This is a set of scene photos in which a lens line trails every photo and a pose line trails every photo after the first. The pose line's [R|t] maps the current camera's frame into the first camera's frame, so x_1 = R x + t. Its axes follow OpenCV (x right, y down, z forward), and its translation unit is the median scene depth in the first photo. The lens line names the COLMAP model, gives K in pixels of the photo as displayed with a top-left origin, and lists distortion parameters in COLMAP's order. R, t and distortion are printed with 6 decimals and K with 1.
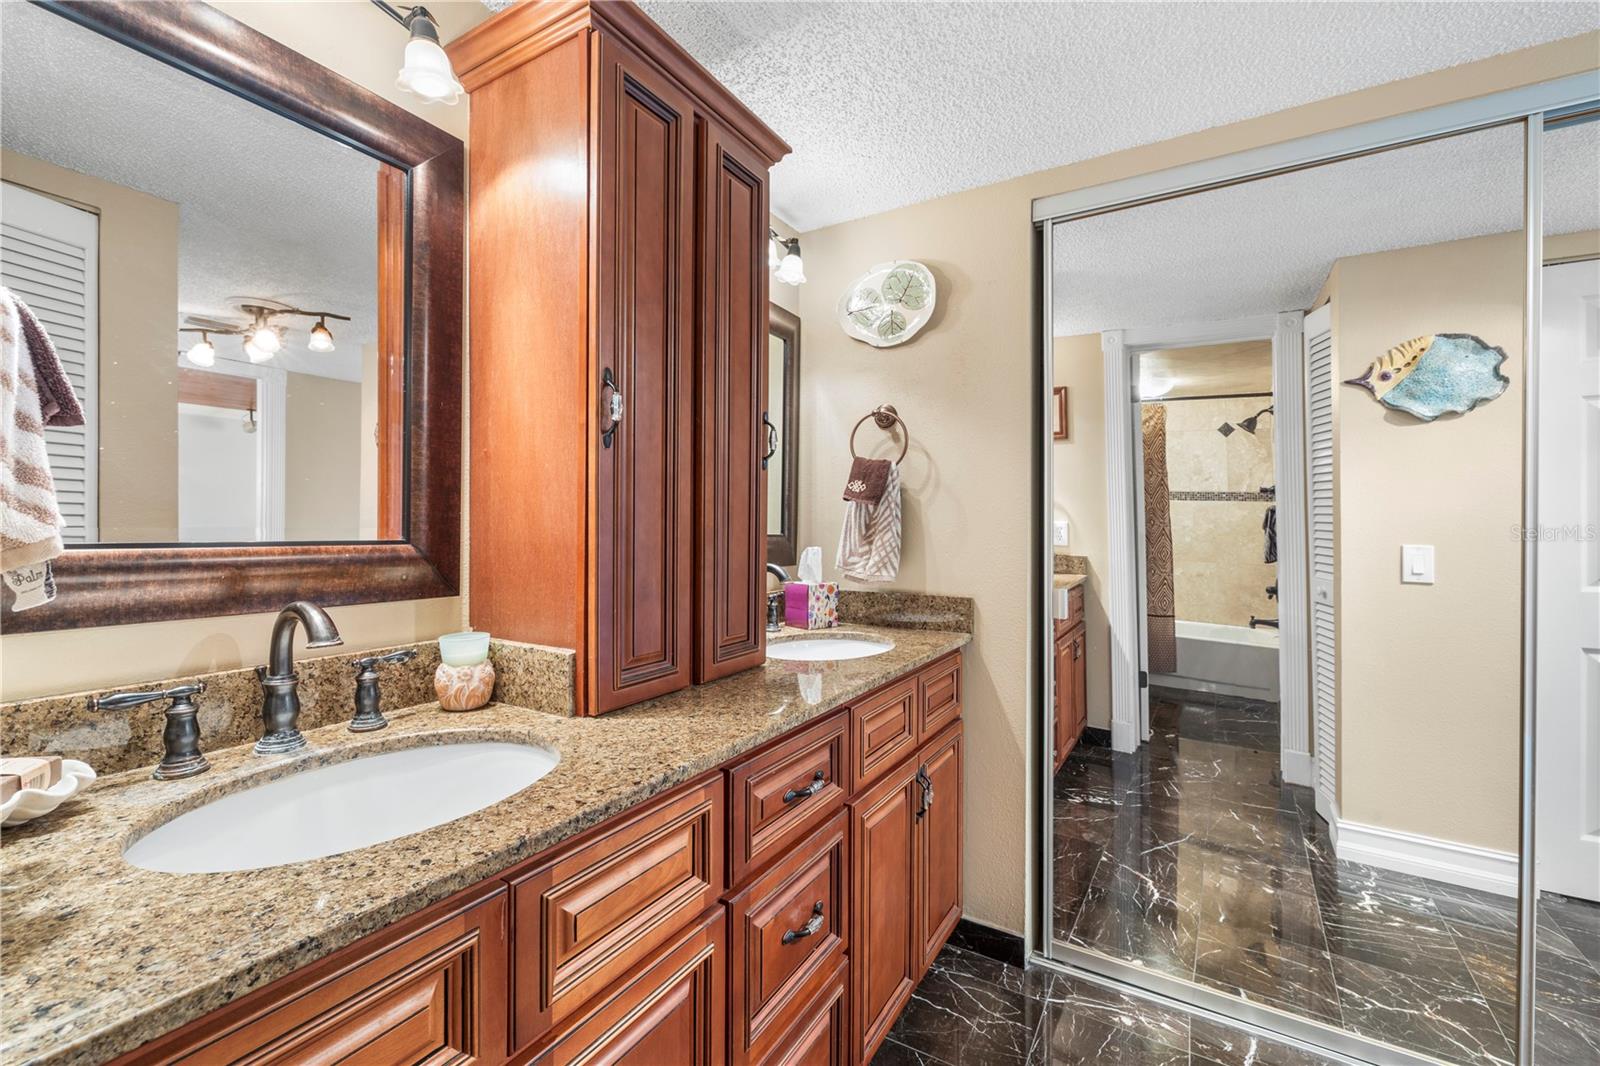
lens RADIAL K [[672.4, 0, 797.0], [0, 672.4, 530.8], [0, 0, 1]] dist [0.001042, 0.000690]
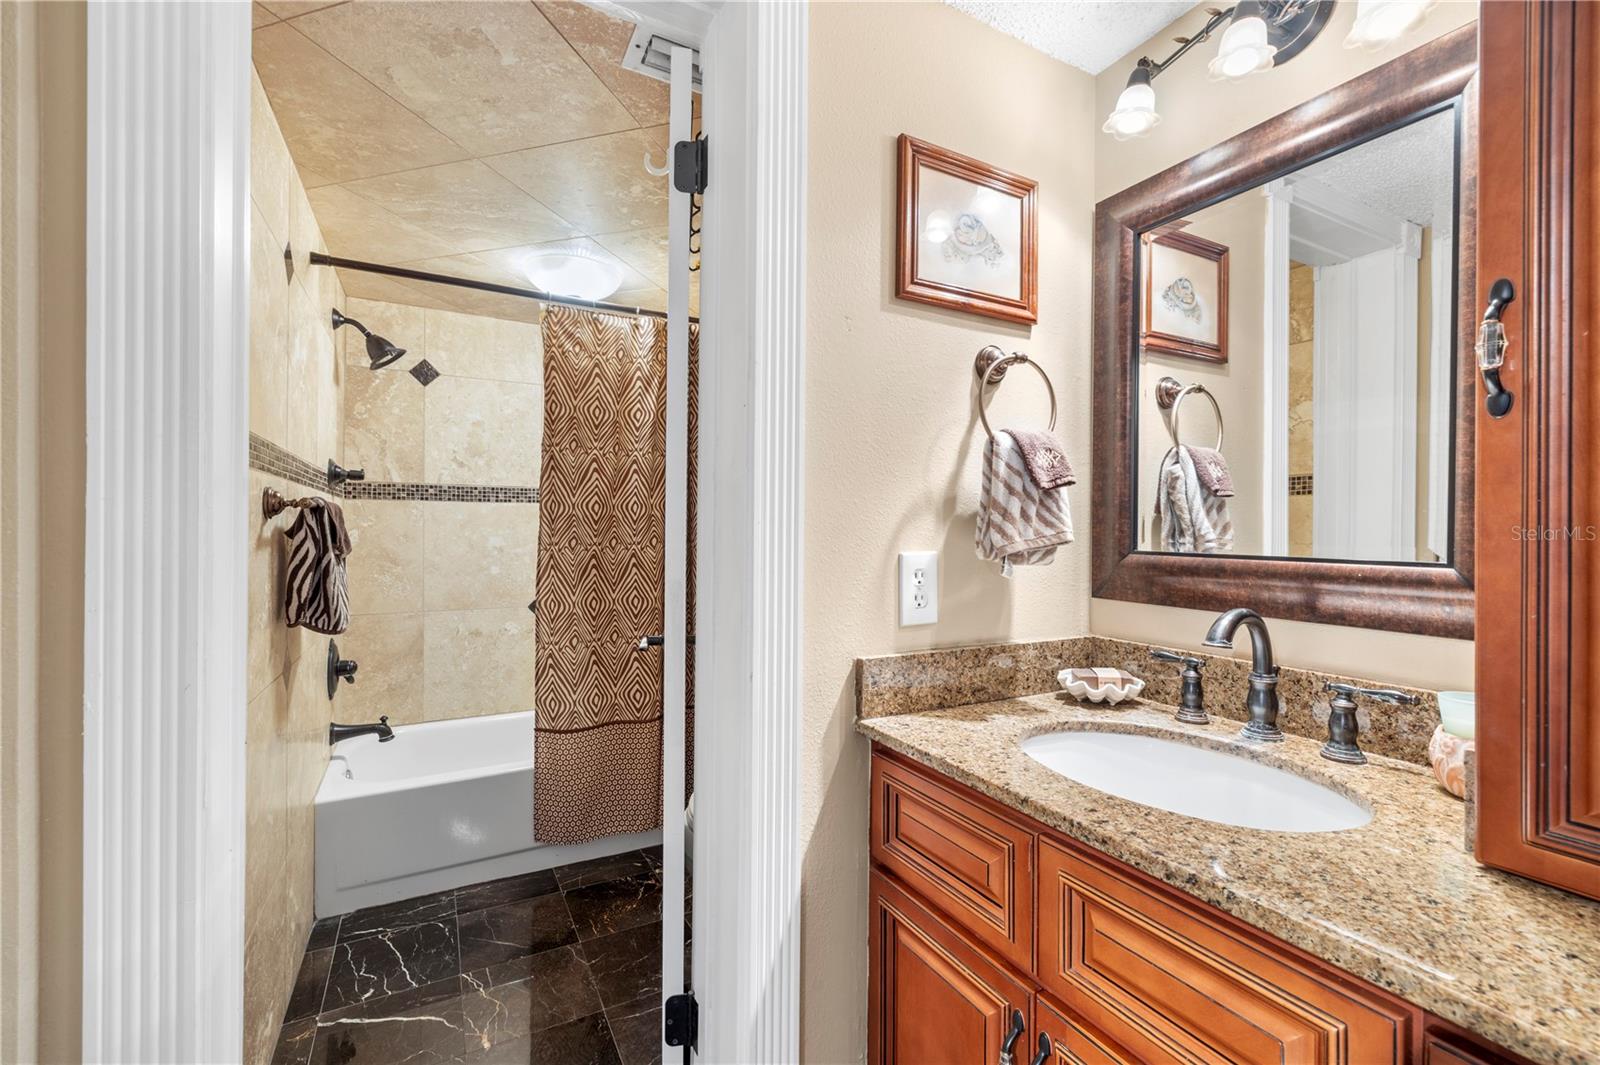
lens RADIAL K [[672.4, 0, 797.0], [0, 672.4, 530.3], [0, 0, 1]] dist [0.001042, 0.000690]
pose [[-0.506465, -0.008099, -0.862222, 0.719822], [-0.016767, 0.999859, 0.000457, -0.018068], [0.862097, 0.014688, -0.506530, 1.043003]]
